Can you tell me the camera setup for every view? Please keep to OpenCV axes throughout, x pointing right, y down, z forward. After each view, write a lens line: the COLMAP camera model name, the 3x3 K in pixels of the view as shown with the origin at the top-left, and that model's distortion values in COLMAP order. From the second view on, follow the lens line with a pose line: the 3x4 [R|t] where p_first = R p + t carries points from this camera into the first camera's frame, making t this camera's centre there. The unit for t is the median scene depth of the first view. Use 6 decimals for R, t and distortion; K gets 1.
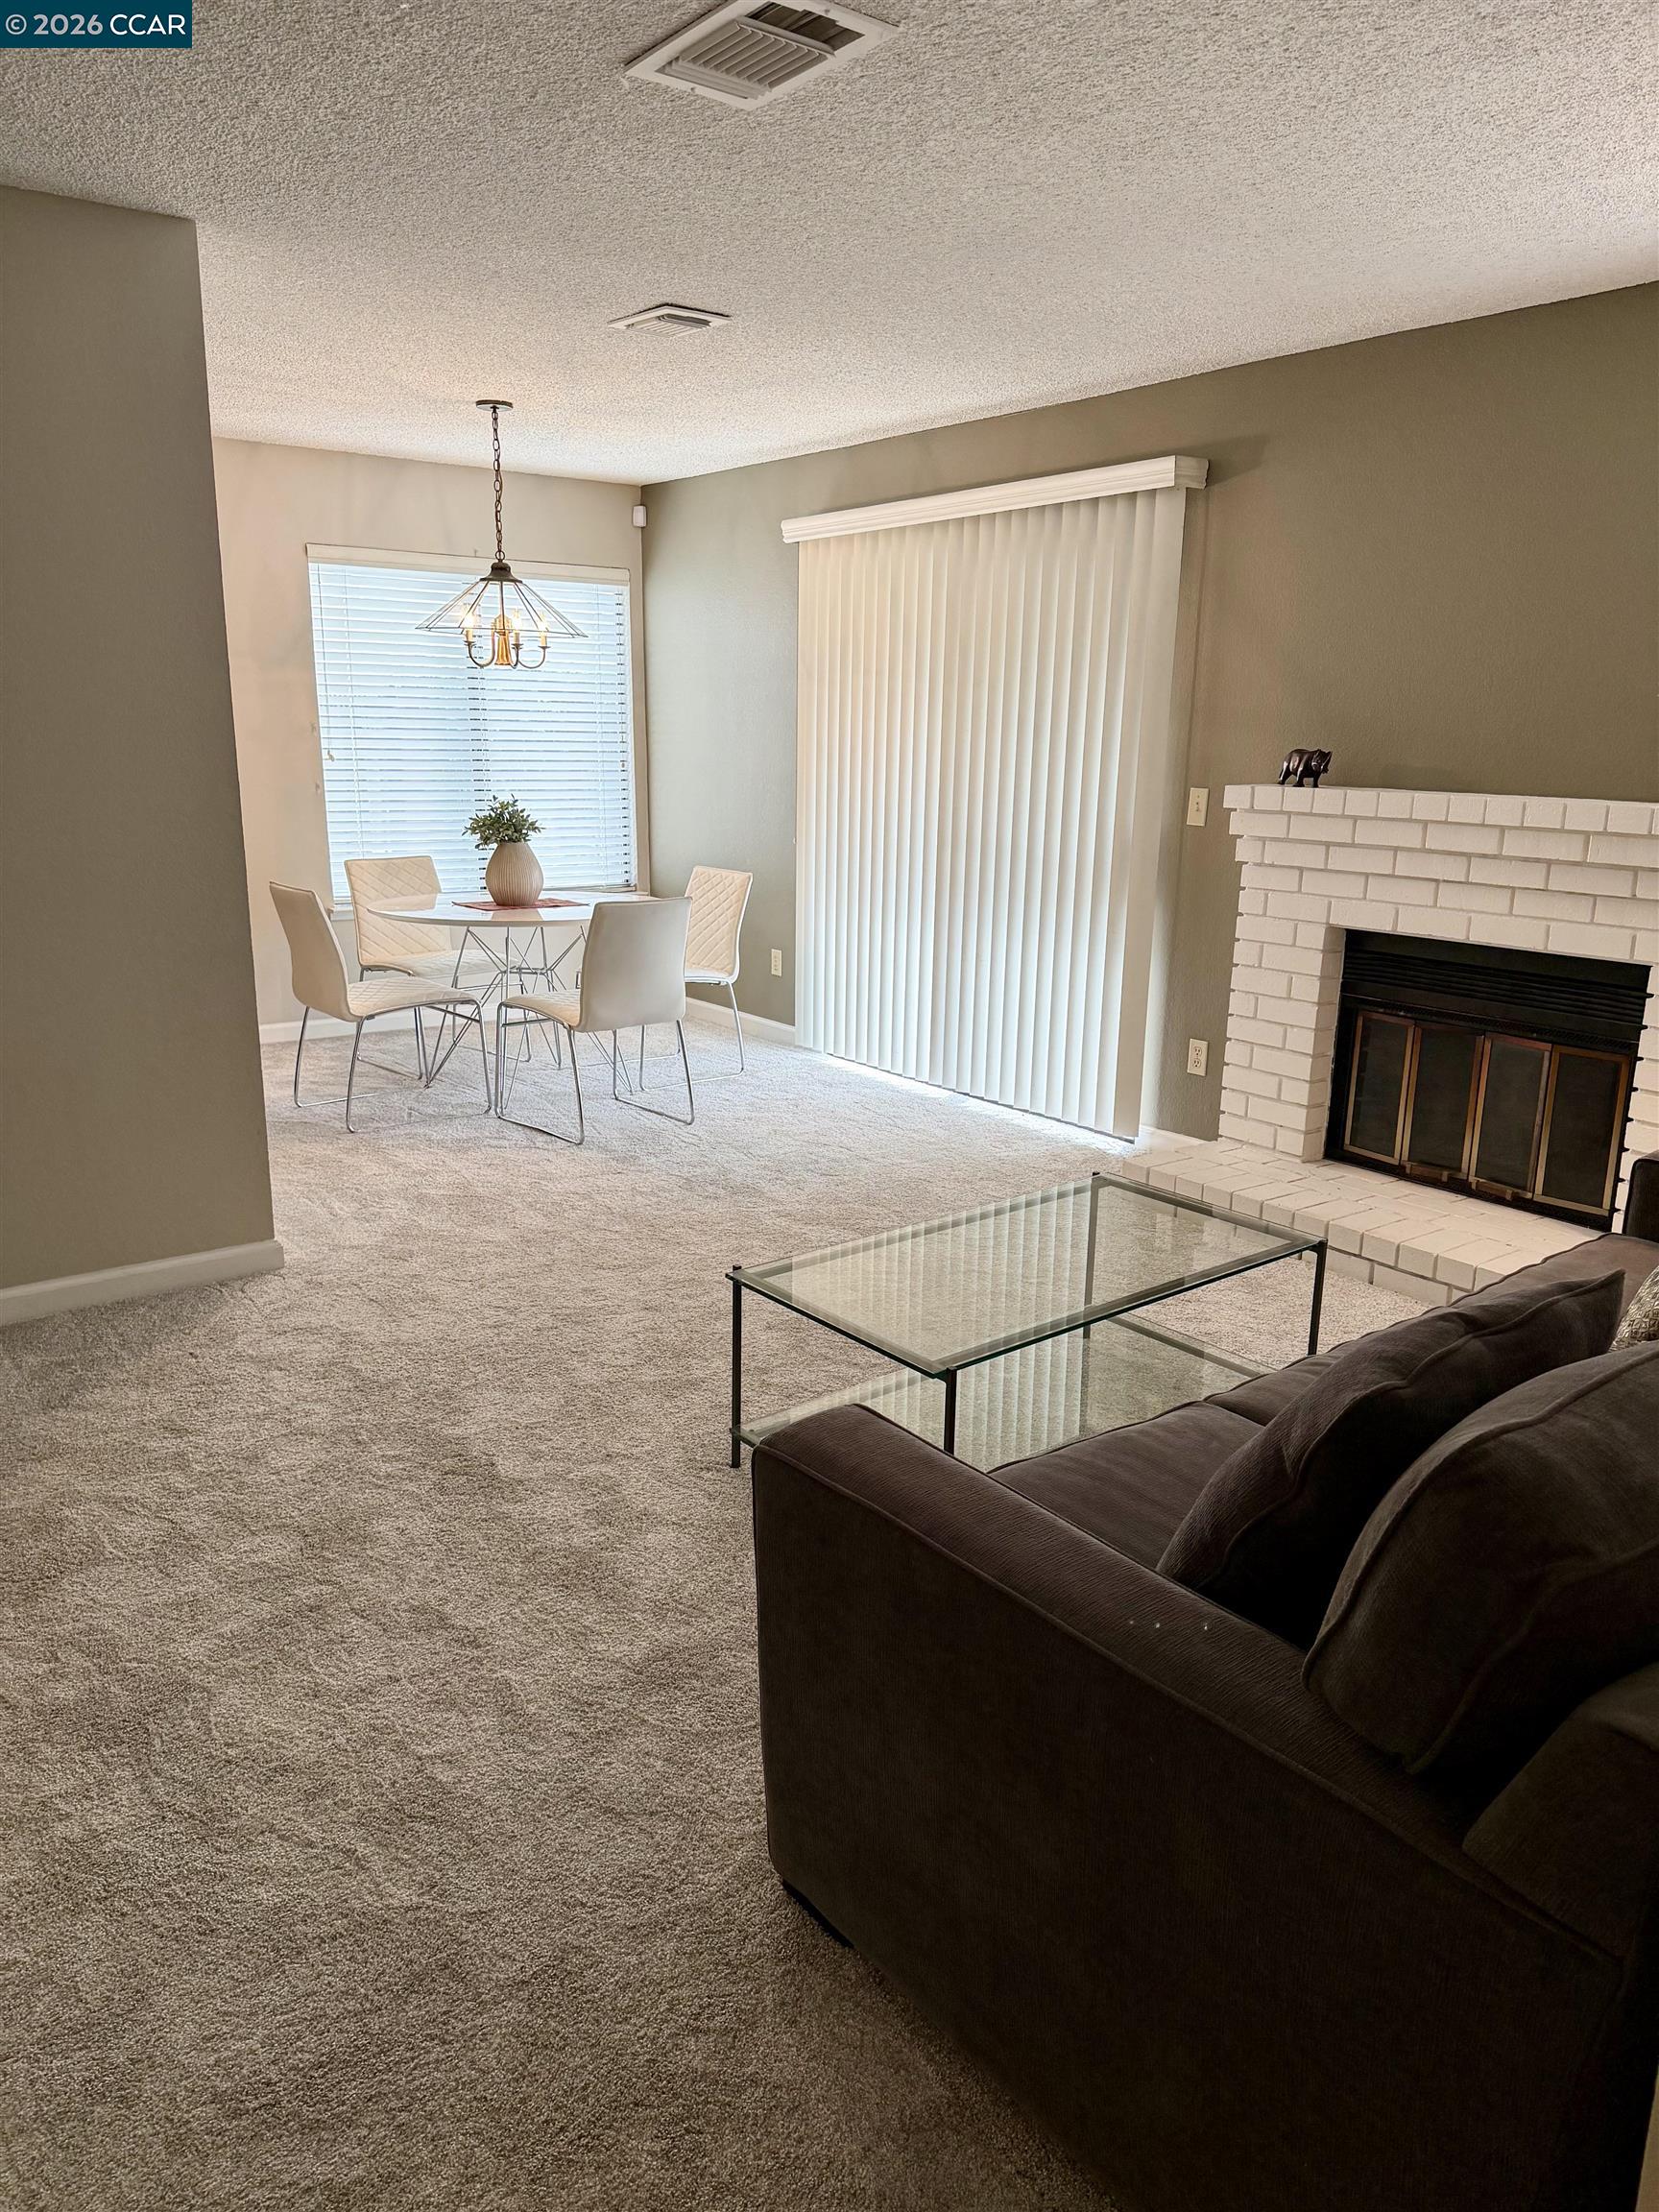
lens RADIAL K [[1540.3, 0, 833.7], [0, 1540.3, 1110.4], [0, 0, 1]] dist [0.171104, -0.279741]
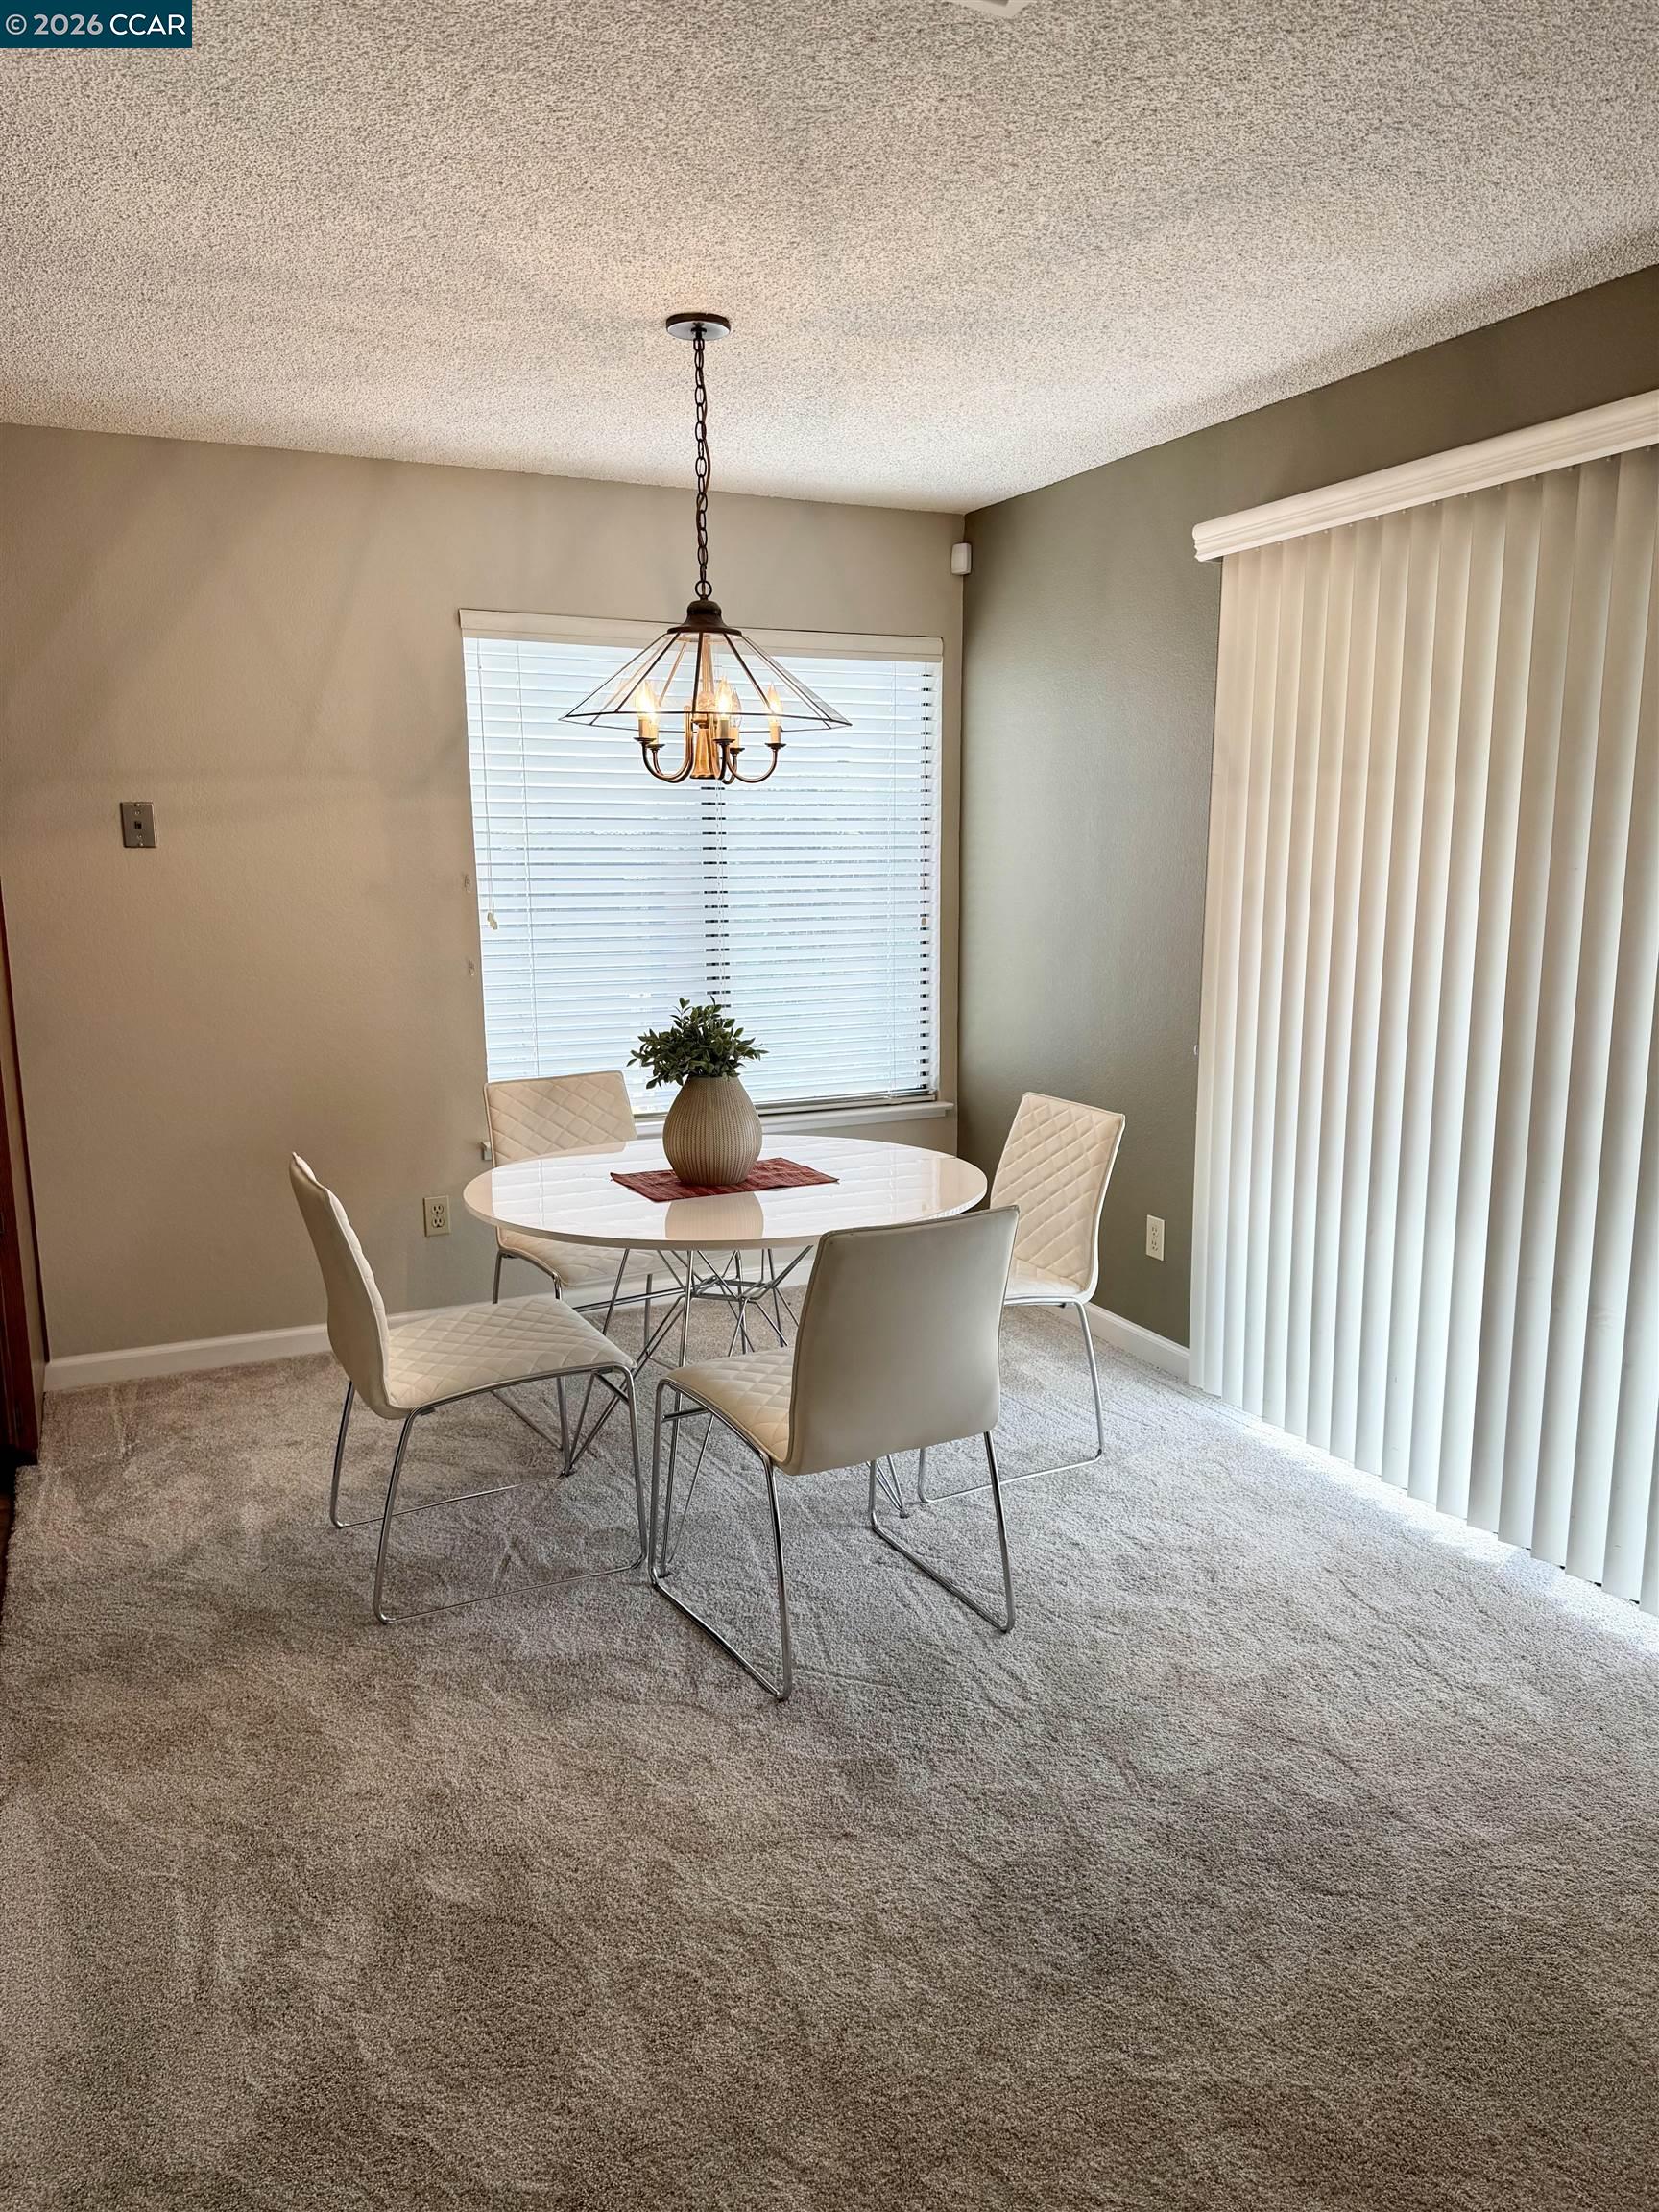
lens RADIAL K [[1540.3, 0, 833.7], [0, 1540.3, 1110.4], [0, 0, 1]] dist [0.171104, -0.279741]
pose [[0.977892, 0.018308, -0.208305, -0.039734], [-0.033470, 0.997021, -0.069495, -0.114337], [0.206412, 0.074930, 0.975592, 0.426232]]
